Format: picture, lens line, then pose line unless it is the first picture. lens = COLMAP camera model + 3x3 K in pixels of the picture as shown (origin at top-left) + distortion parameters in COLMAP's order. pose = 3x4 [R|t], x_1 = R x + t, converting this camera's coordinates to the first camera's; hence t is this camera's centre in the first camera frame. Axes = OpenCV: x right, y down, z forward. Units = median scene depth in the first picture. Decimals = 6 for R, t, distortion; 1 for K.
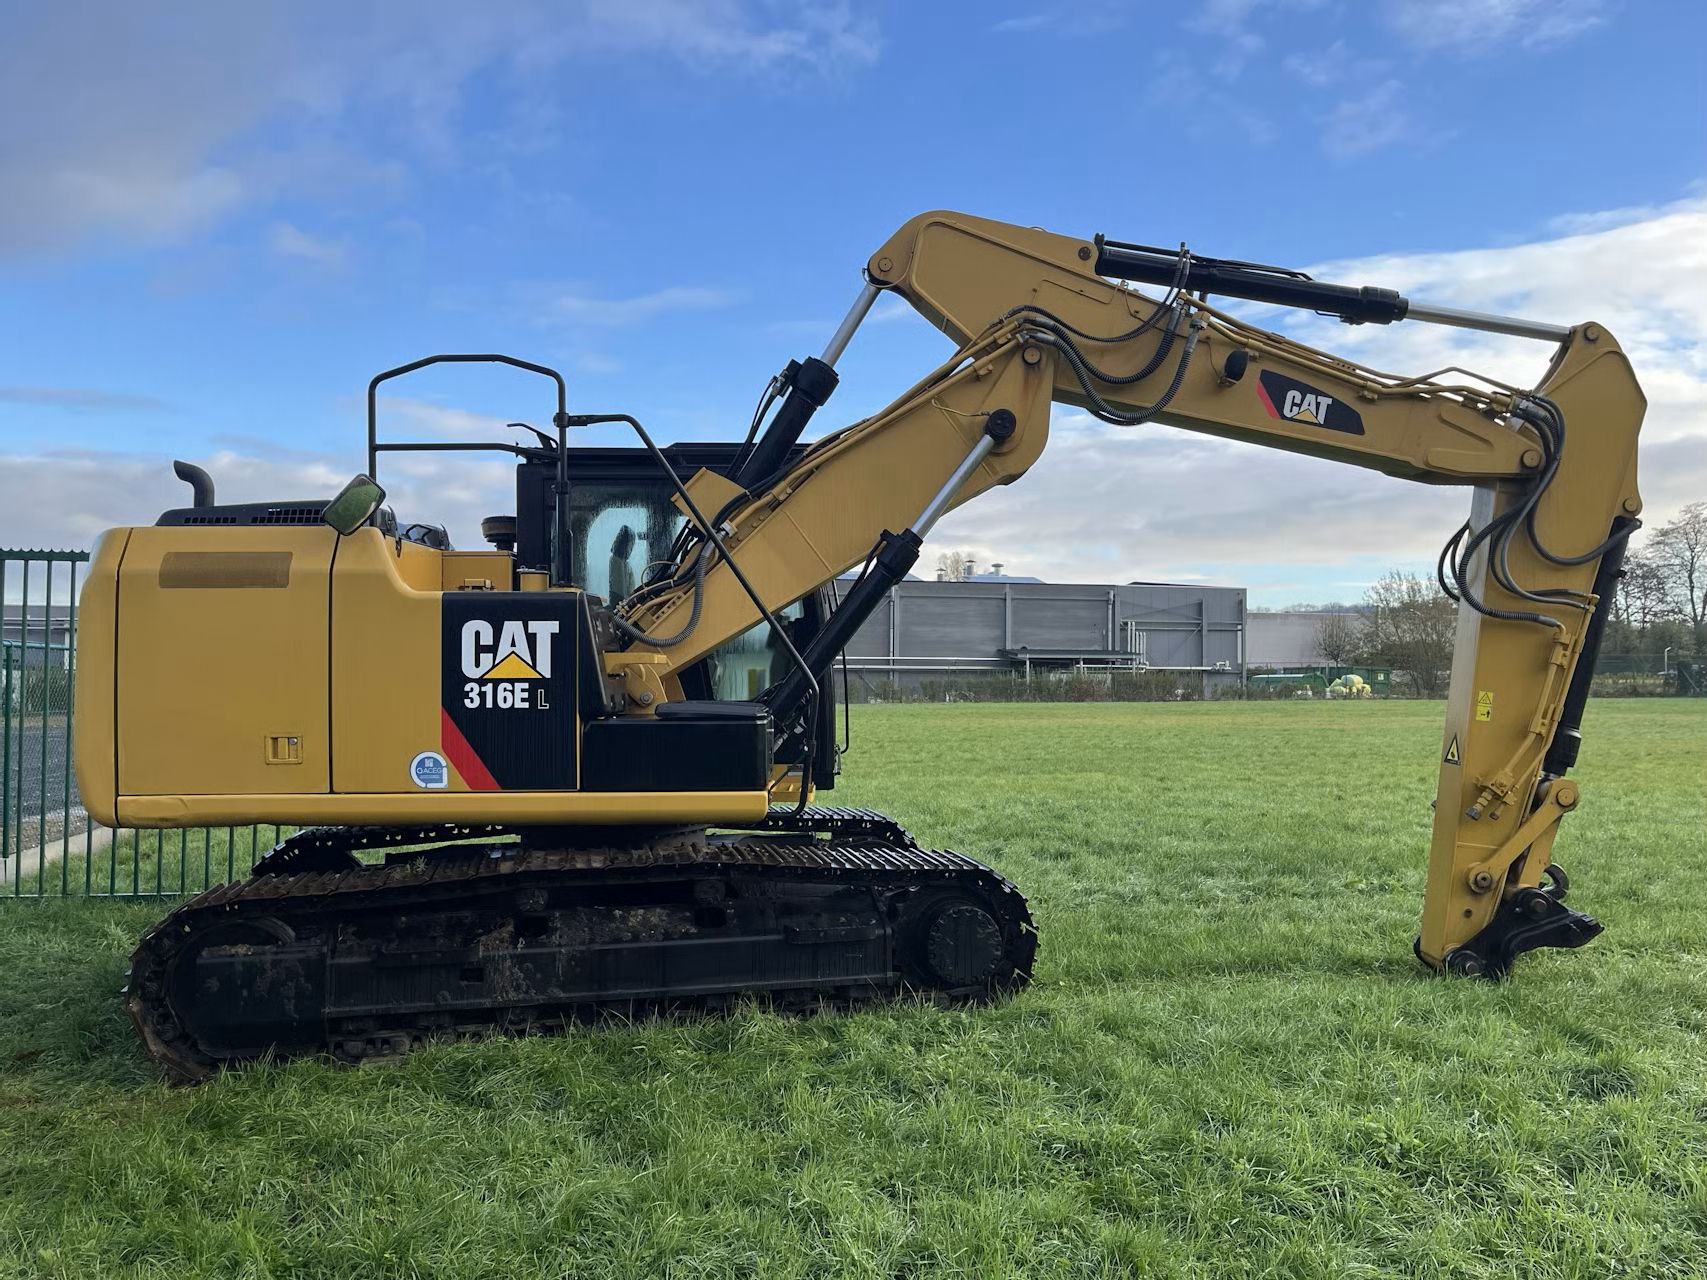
lens RADIAL K [[1331.8, 0, 853.5], [0, 1331.8, 640.0], [0, 0, 1]] dist [0.053820, -0.083873]
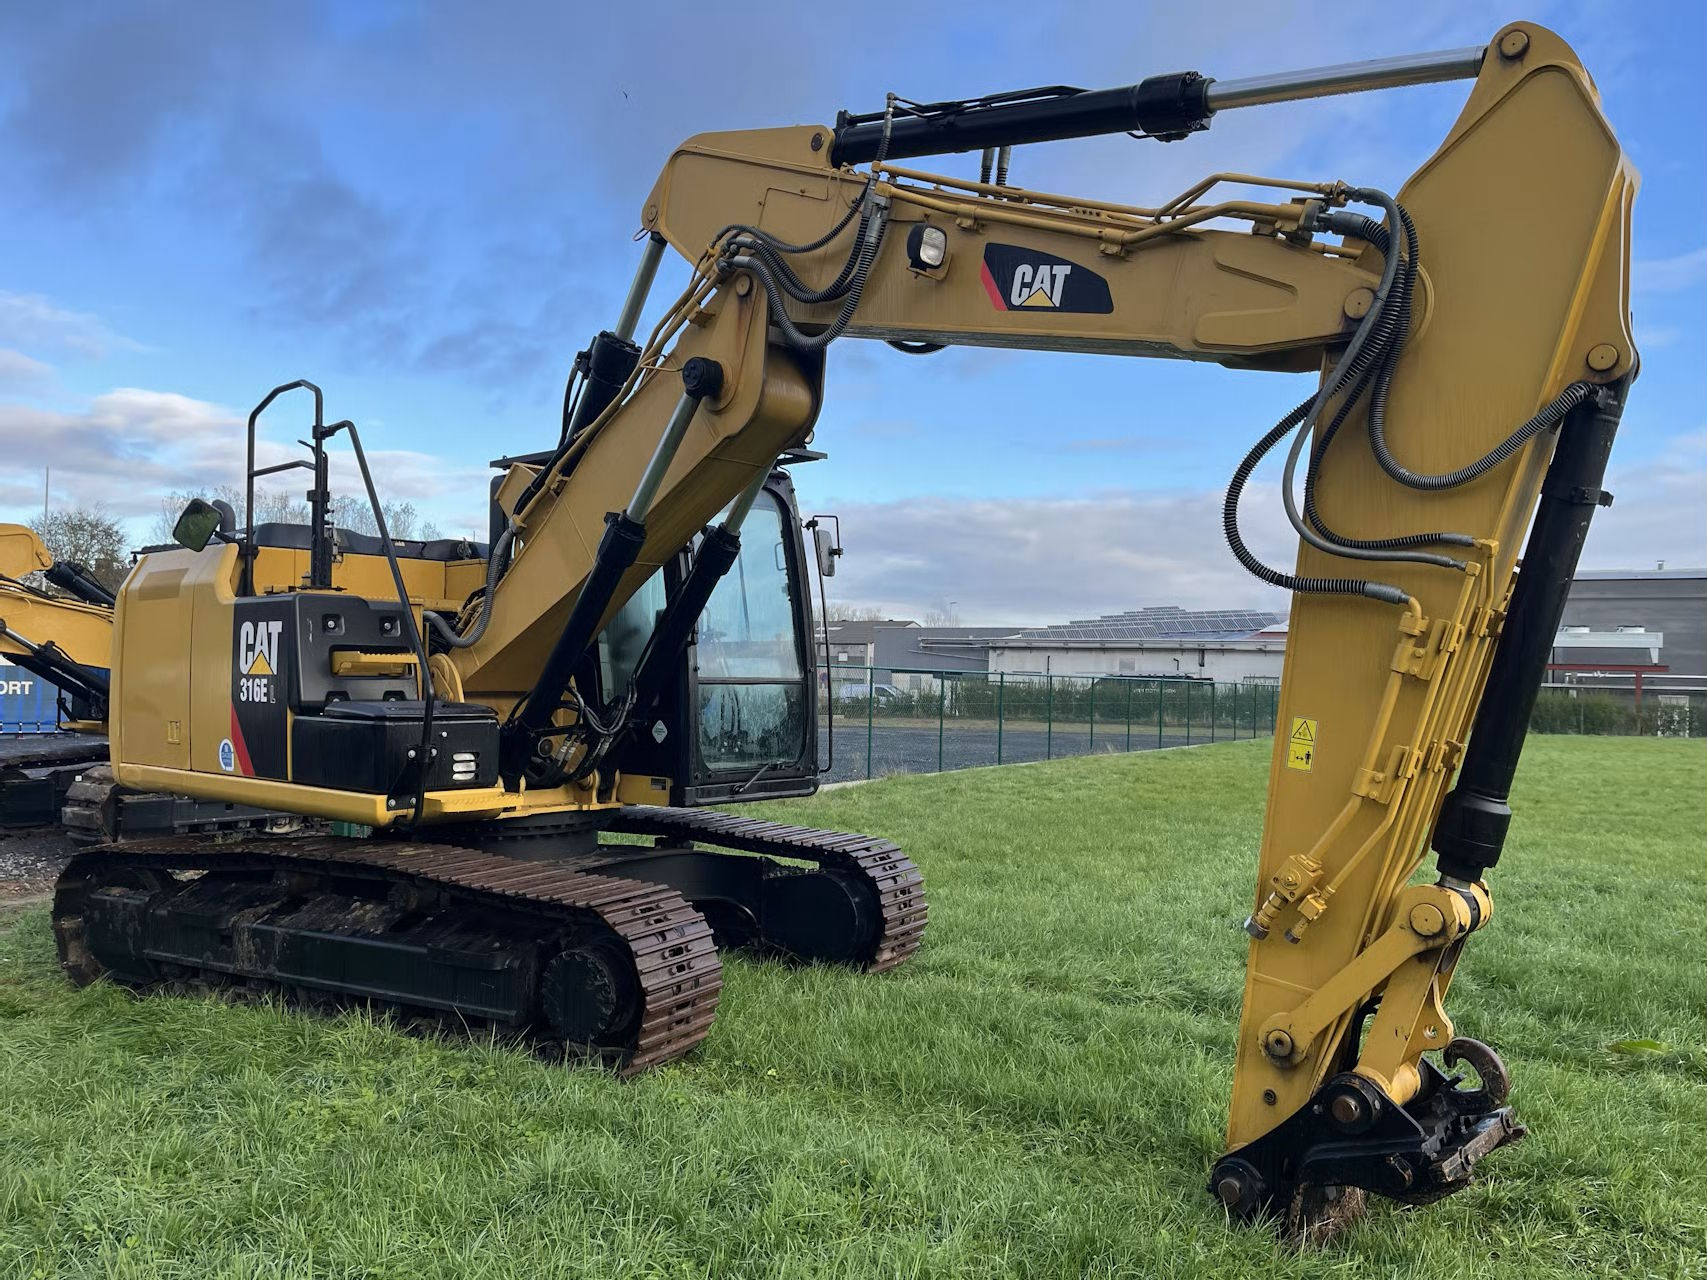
lens RADIAL K [[1331.8, 0, 853.5], [0, 1331.8, 640.0], [0, 0, 1]] dist [0.053820, -0.083873]
pose [[0.738512, -0.008155, -0.674191, 0.719796], [-0.001191, 0.999910, -0.013399, 0.012583], [0.674239, 0.010698, 0.738435, 0.445310]]
